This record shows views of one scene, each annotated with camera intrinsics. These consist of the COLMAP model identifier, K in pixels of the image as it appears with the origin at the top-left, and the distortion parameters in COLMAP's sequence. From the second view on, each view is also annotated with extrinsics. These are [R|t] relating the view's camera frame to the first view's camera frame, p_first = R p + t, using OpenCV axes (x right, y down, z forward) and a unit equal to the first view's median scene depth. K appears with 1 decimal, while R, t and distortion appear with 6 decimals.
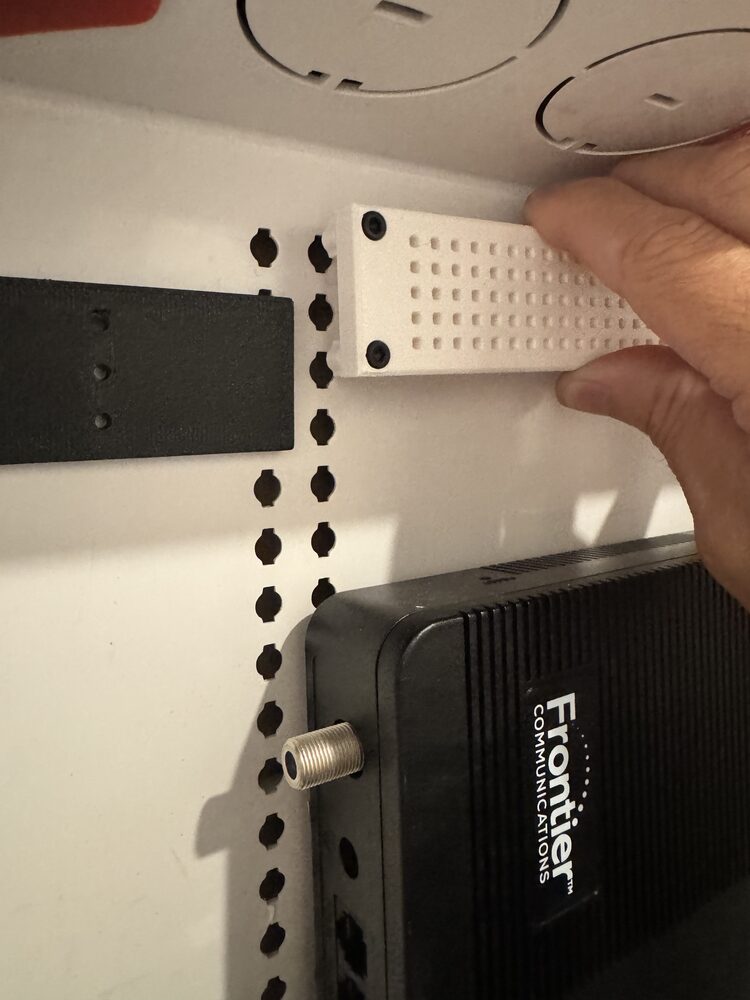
lens RADIAL K [[700.4, 0, 370.5], [0, 700.4, 446.8], [0, 0, 1]] dist [0.022674, -0.003460]
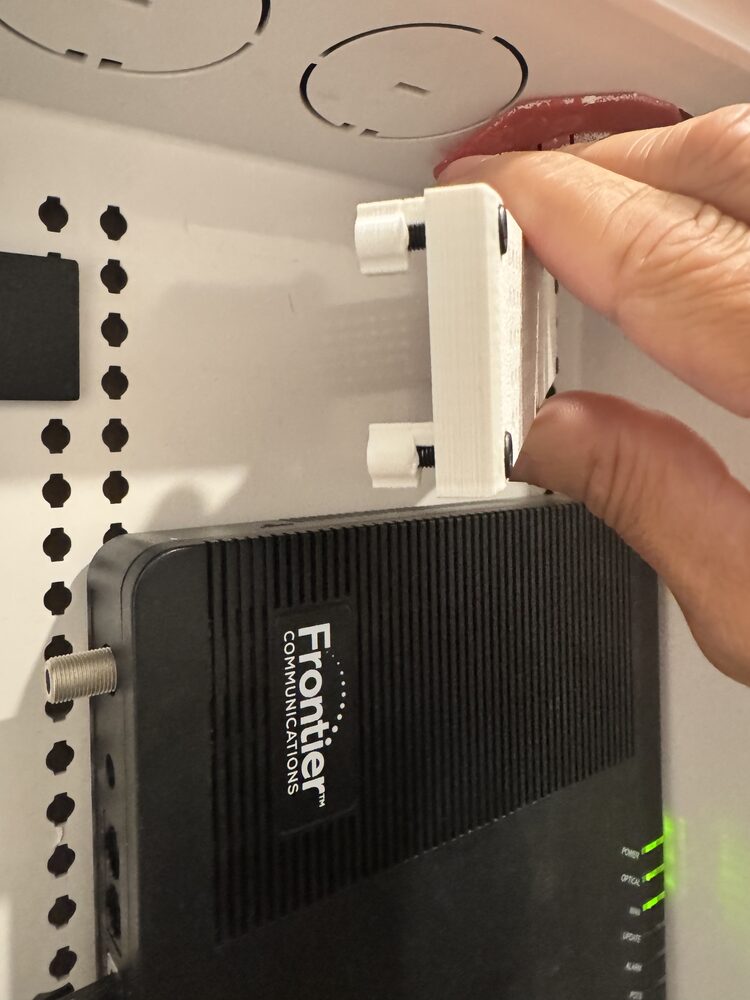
lens RADIAL K [[700.4, 0, 364.5], [0, 700.4, 446.0], [0, 0, 1]] dist [0.022674, -0.003460]
pose [[0.999576, 0.011937, 0.026549, 0.314328], [-0.011519, 0.999808, -0.015841, 0.090083], [-0.026733, 0.015528, 0.999522, -0.102104]]
